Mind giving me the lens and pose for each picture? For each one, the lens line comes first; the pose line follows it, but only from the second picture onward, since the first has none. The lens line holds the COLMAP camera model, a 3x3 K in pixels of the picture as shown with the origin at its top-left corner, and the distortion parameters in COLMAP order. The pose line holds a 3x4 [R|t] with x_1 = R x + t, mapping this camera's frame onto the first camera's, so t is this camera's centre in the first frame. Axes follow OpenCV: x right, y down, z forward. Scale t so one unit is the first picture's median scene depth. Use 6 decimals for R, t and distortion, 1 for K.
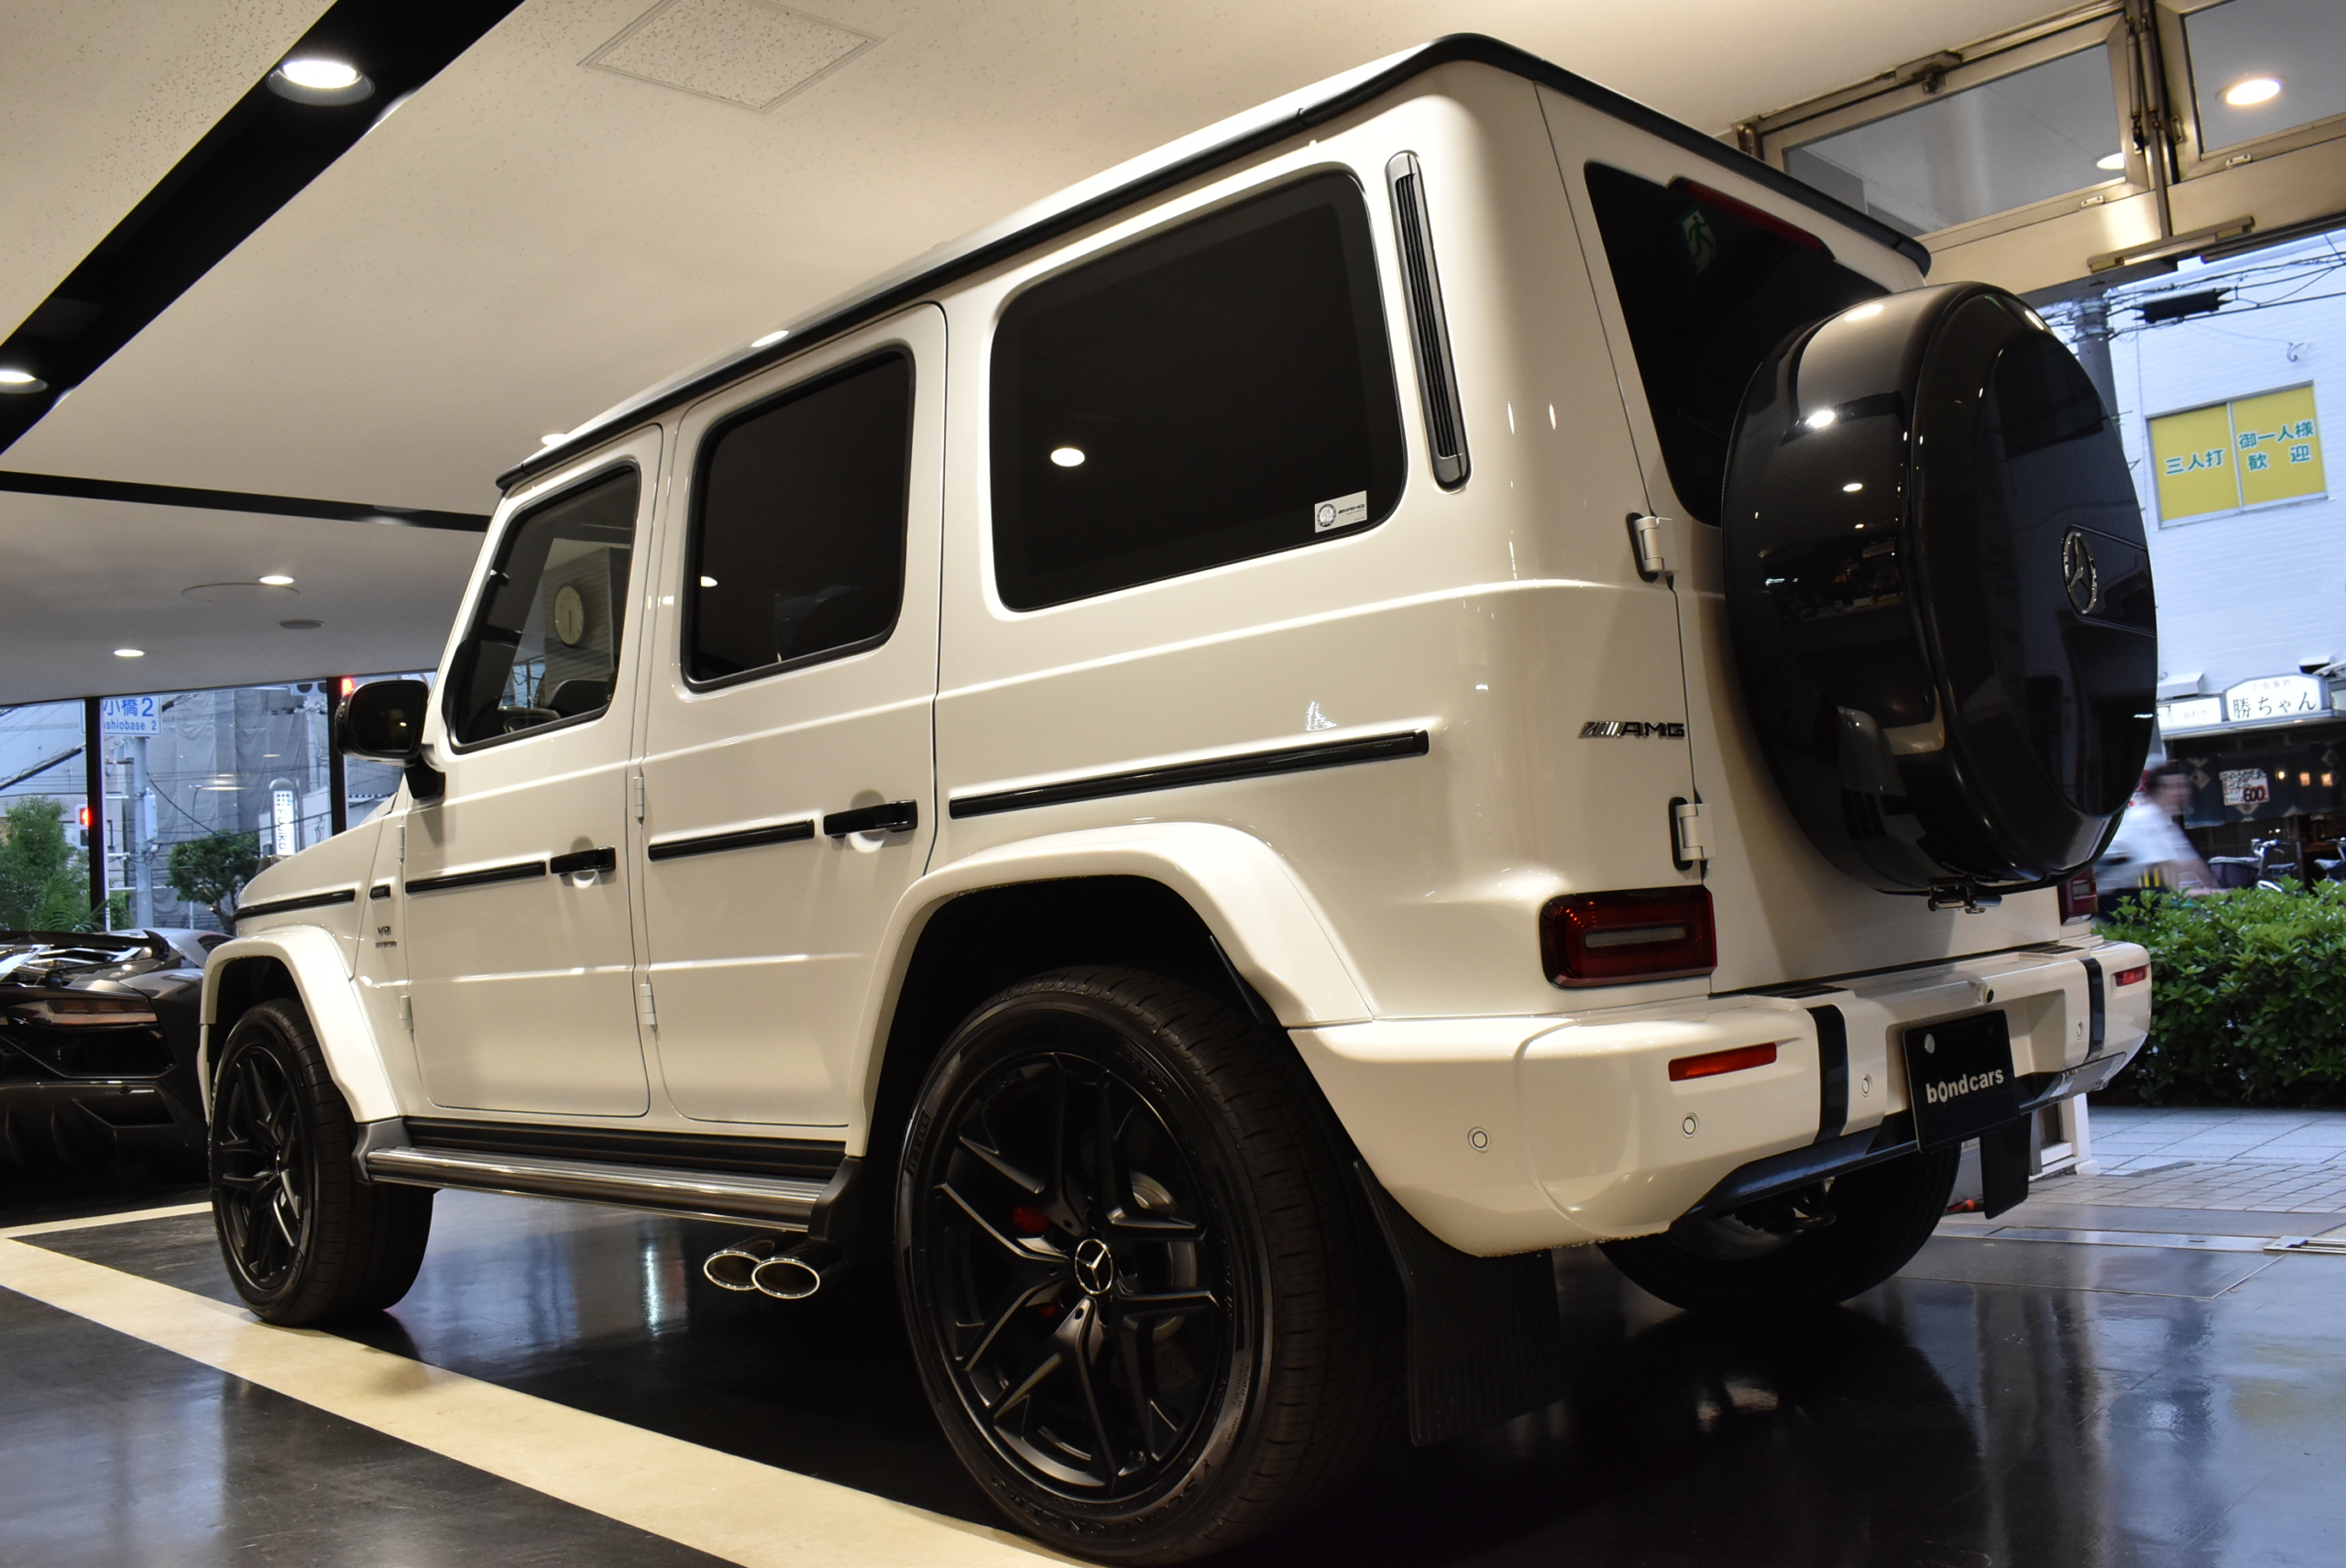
lens RADIAL K [[1915.8, 0, 1173.0], [0, 1915.8, 784.0], [0, 0, 1]] dist [-0.004150, -0.001229]
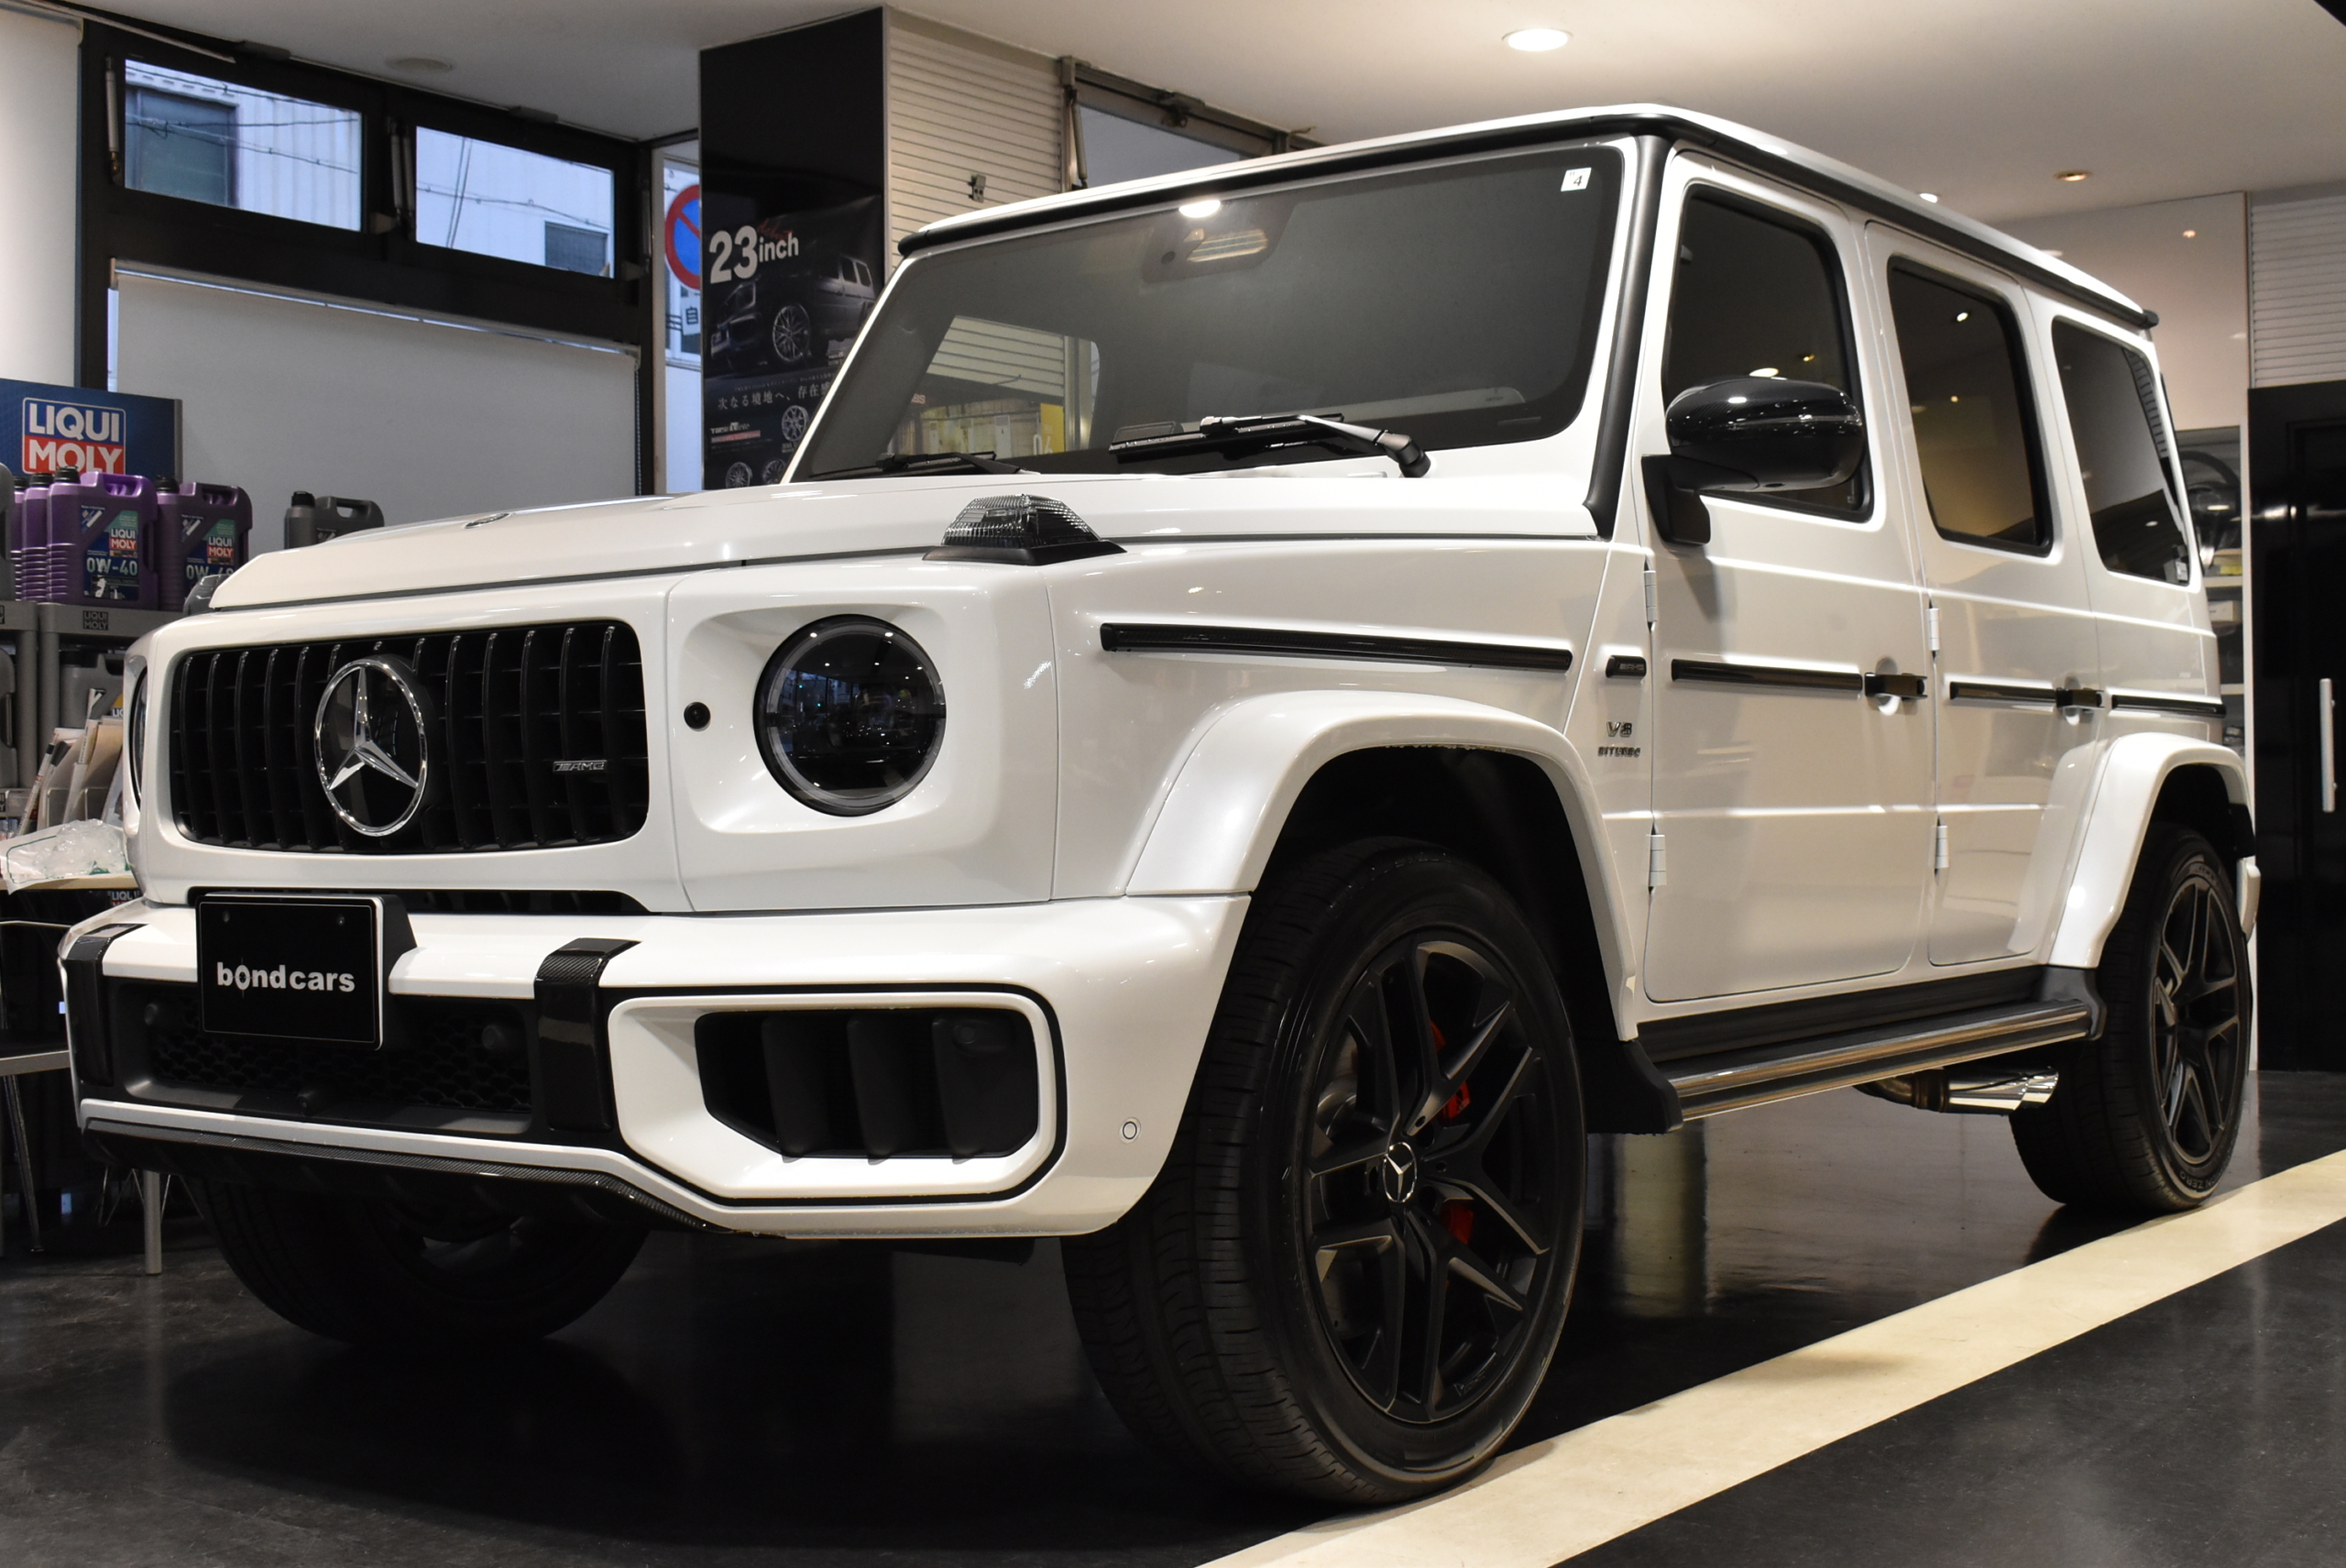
lens RADIAL K [[2971.4, 0, 1173.0], [0, 2971.4, 784.0], [0, 0, 1]] dist [-0.167420, -0.002569]
pose [[-0.148267, 0.081829, 0.985556, -1.568329], [-0.046002, 0.994921, -0.089528, 0.219390], [-0.987877, -0.058612, -0.143750, 1.503204]]
